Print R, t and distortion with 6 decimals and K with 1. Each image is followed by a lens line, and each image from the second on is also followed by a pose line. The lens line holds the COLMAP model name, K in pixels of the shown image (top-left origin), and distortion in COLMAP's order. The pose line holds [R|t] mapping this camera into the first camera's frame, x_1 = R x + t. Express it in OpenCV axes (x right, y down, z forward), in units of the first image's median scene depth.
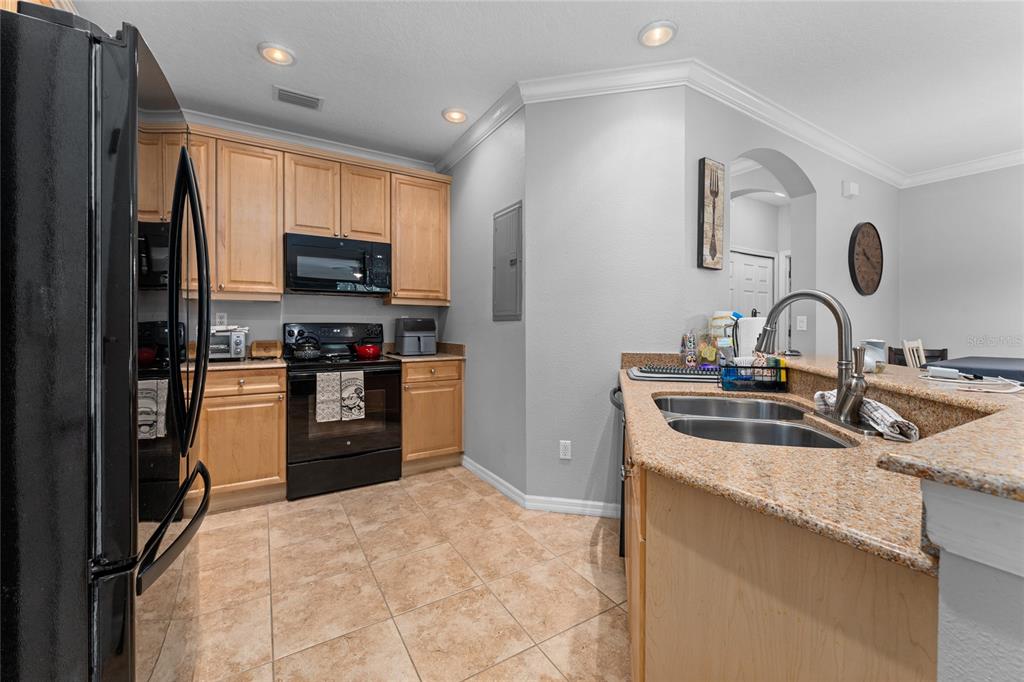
lens RADIAL K [[410.1, 0, 512.0], [0, 410.1, 328.2], [0, 0, 1]] dist [-0.002461, -0.000848]
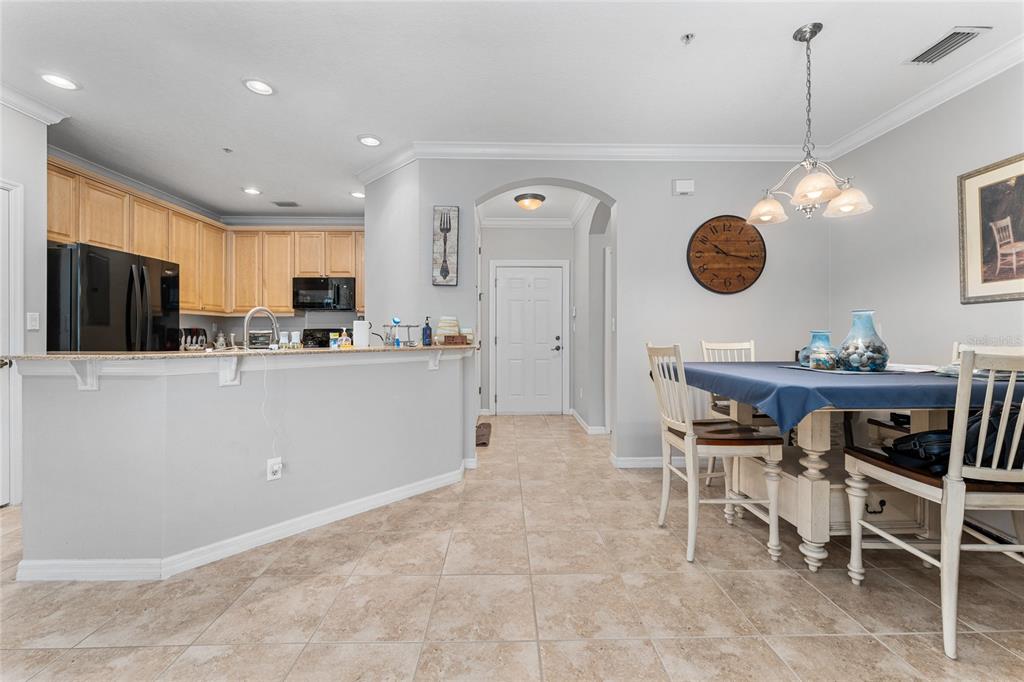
lens RADIAL K [[410.1, 0, 516.4], [0, 410.1, 335.7], [0, 0, 1]] dist [-0.002461, -0.000848]
pose [[0.869461, -0.000797, -0.494000, 1.189248], [-0.000926, 0.999994, -0.003244, 0.023799], [0.494000, 0.003278, 0.869456, -0.062586]]
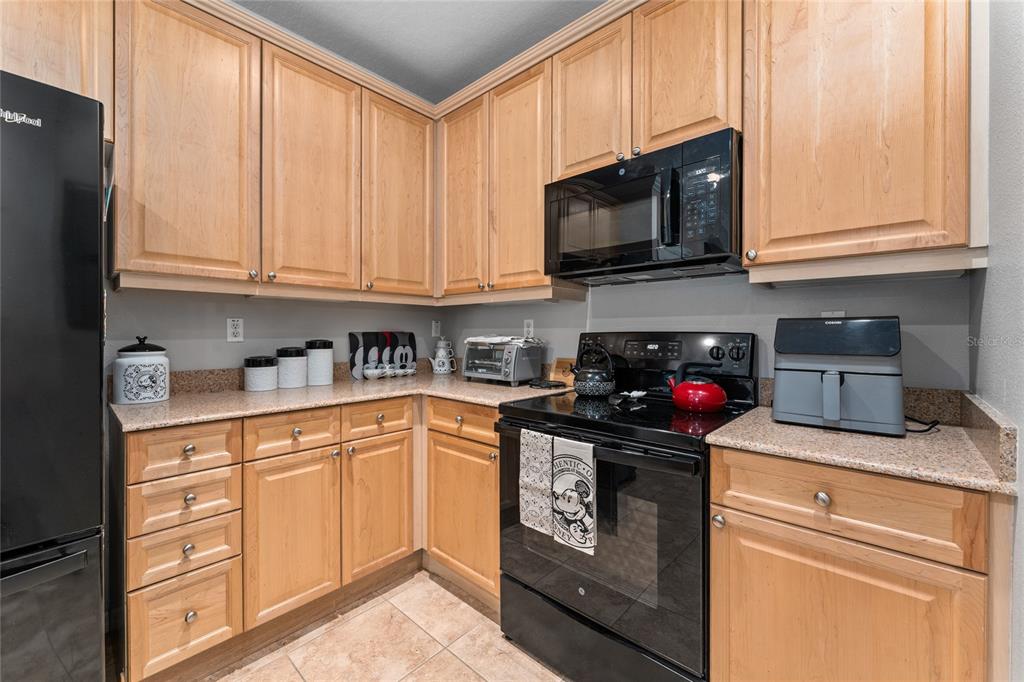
lens RADIAL K [[410.1, 0, 511.0], [0, 410.1, 336.0], [0, 0, 1]] dist [-0.002461, -0.000848]
pose [[0.284069, 0.008311, -0.958768, 0.020508], [-0.005153, 0.999961, 0.007141, -0.011837], [0.958790, 0.002912, 0.284101, 0.797874]]
